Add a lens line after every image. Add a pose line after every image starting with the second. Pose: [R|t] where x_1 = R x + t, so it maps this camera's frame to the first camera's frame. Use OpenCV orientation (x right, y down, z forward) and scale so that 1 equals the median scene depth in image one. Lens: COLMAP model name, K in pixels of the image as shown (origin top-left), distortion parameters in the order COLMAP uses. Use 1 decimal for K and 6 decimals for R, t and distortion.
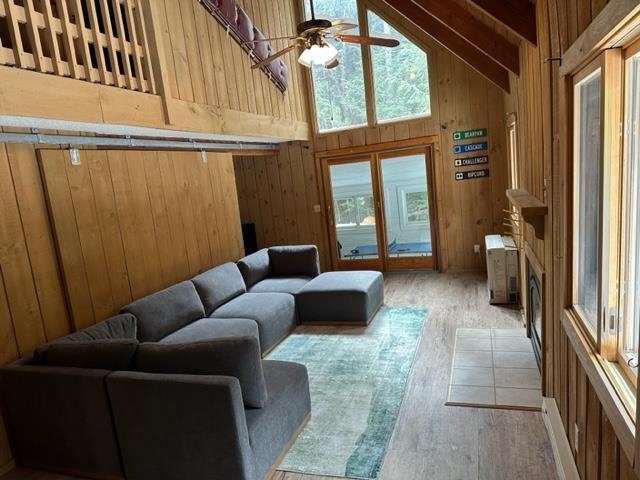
lens RADIAL K [[441.4, 0, 315.4], [0, 441.4, 245.0], [0, 0, 1]] dist [0.056566, -0.055830]
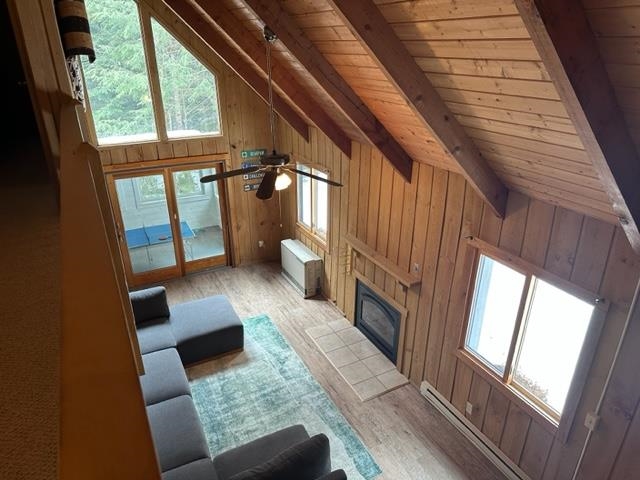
lens RADIAL K [[441.4, 0, 321.6], [0, 441.4, 238.8], [0, 0, 1]] dist [0.056566, -0.055830]
pose [[0.658627, -0.198222, 0.725892, -0.420623], [0.037852, 0.972185, 0.231134, -0.287369], [-0.751517, -0.124755, 0.647810, 0.079021]]
